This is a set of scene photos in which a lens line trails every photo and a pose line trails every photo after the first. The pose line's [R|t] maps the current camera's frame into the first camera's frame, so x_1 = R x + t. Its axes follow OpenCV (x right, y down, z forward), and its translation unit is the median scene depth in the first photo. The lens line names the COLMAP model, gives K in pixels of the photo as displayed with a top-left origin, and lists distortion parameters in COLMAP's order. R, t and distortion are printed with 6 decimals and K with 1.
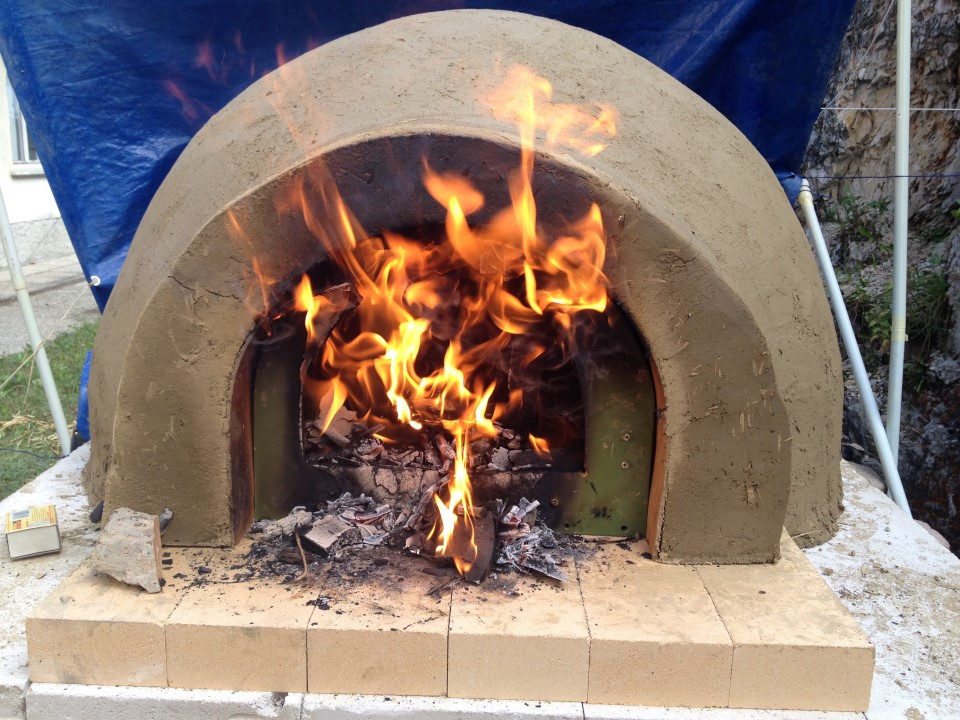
lens RADIAL K [[916.6, 0, 478.3], [0, 916.6, 385.2], [0, 0, 1]] dist [-0.016077, -0.004333]
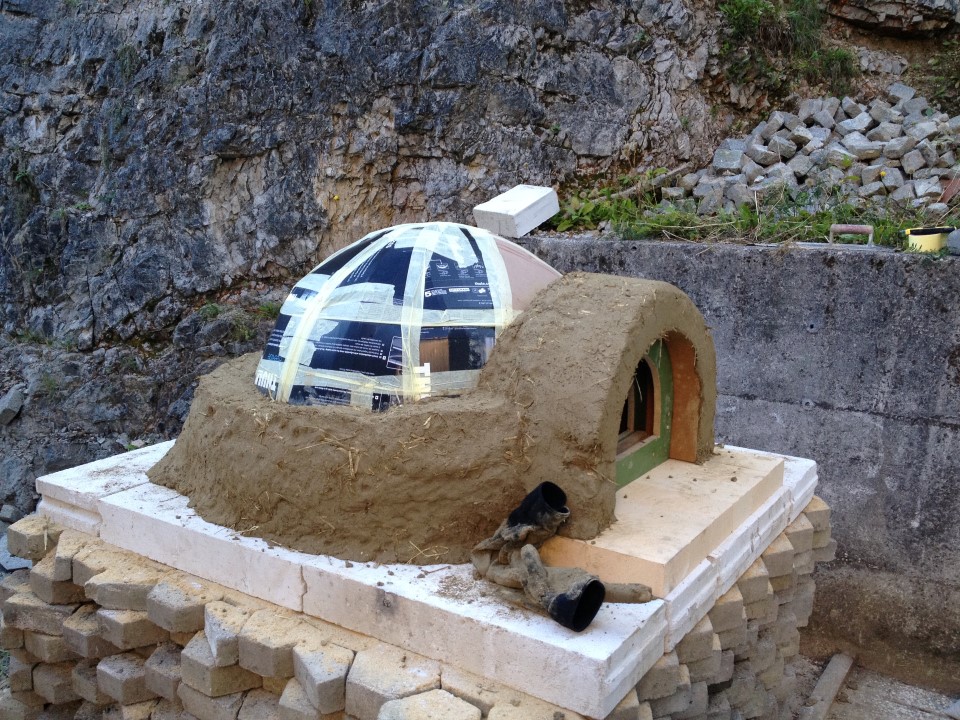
lens RADIAL K [[898.0, 0, 482.0], [0, 898.0, 375.3], [0, 0, 1]] dist [0.142145, -0.271427]
pose [[0.534105, -0.198889, 0.821690, -0.690564], [0.210547, 0.972603, 0.098560, -0.128935], [-0.818781, 0.120363, 0.561347, 0.061270]]
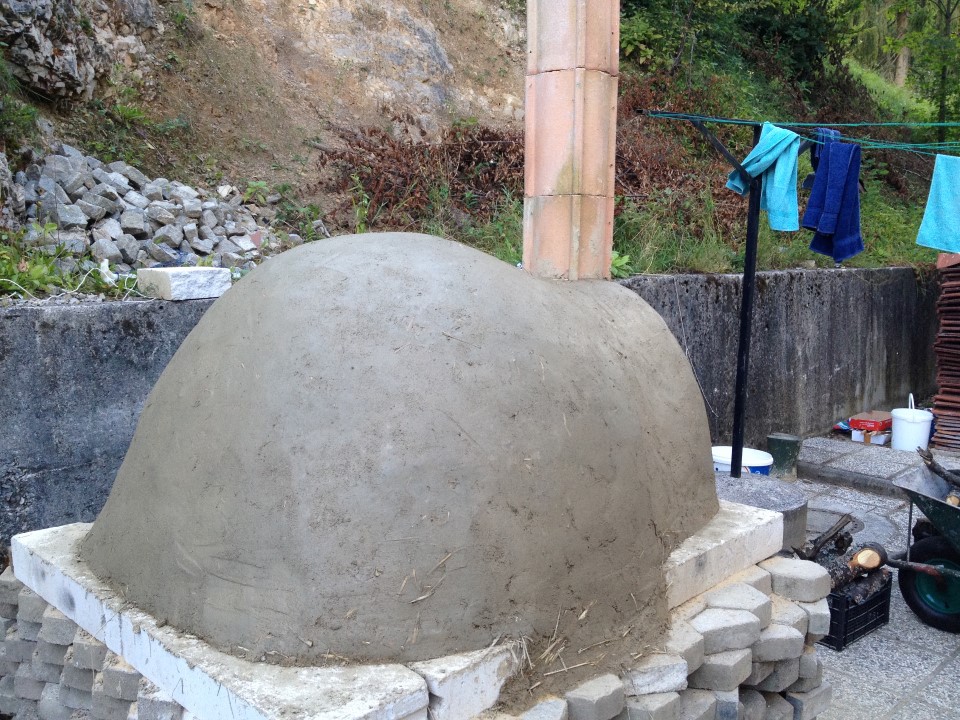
lens RADIAL K [[898.0, 0, 482.0], [0, 898.0, 375.3], [0, 0, 1]] dist [0.142145, -0.271427]
pose [[-0.735230, -0.118351, 0.667405, -0.602563], [0.156951, 0.928152, 0.337491, -0.376030], [-0.659396, 0.352883, -0.663830, 1.089126]]
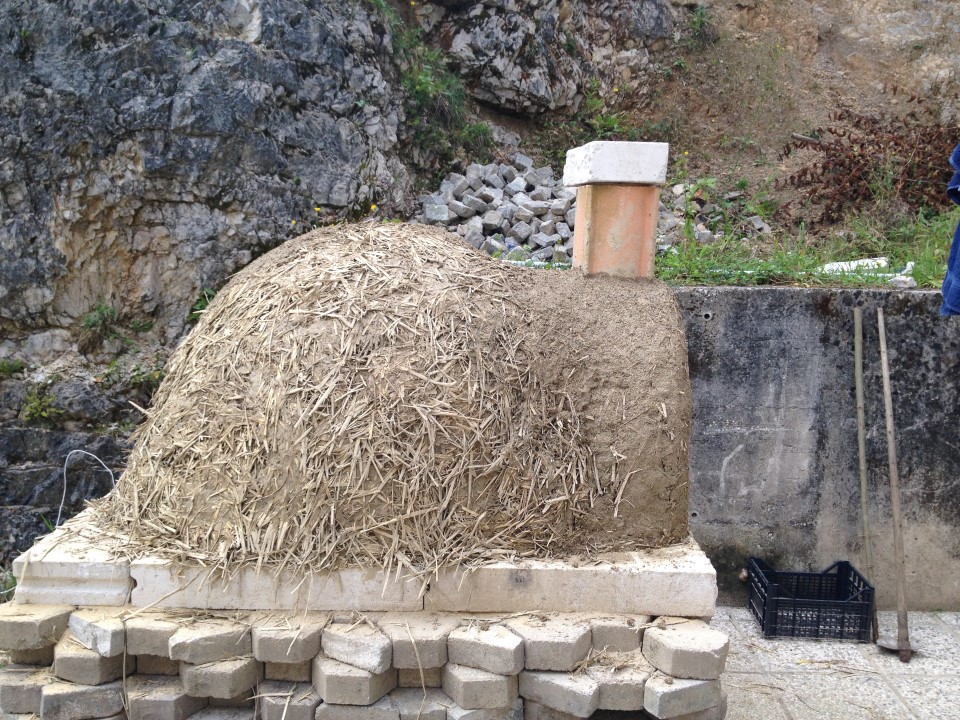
lens RADIAL K [[898.0, 0, 482.0], [0, 898.0, 375.3], [0, 0, 1]] dist [0.142145, -0.271427]
pose [[-0.018090, -0.184918, 0.982588, -0.953930], [0.226215, 0.956508, 0.184174, -0.237411], [-0.973909, 0.225607, 0.024528, 0.457252]]
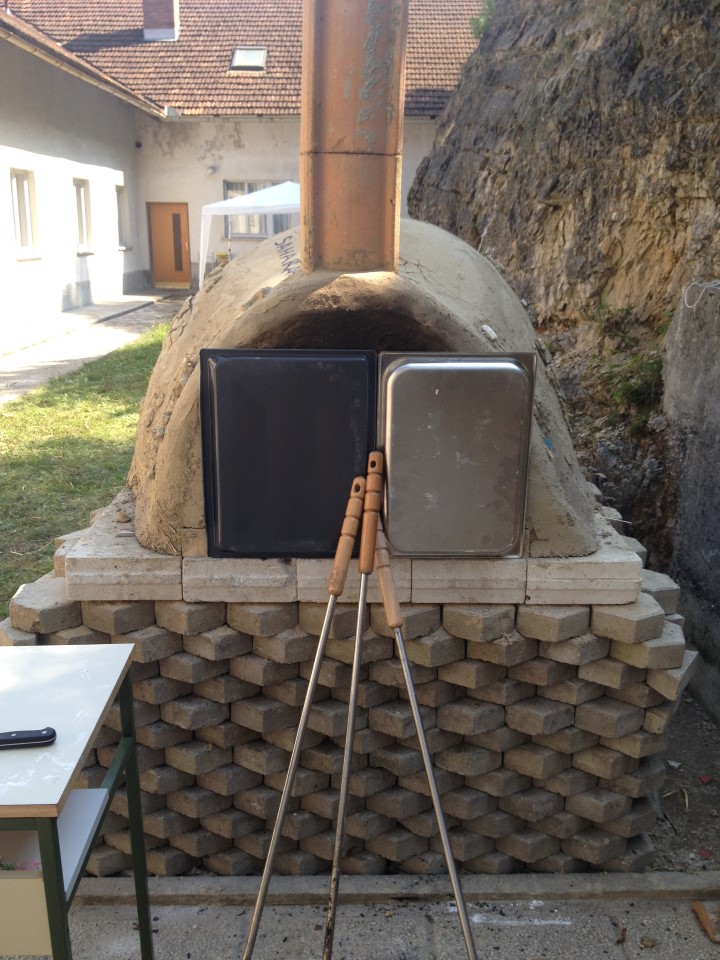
lens RADIAL K [[898.0, 0, 360.0], [0, 898.0, 480.0], [0, 0, 1]] dist [0.142145, -0.271427]
pose [[0.999326, -0.024546, 0.027293, -0.024822], [0.023741, 0.999284, 0.029452, 0.018964], [-0.027996, -0.028785, 0.999194, -0.439603]]
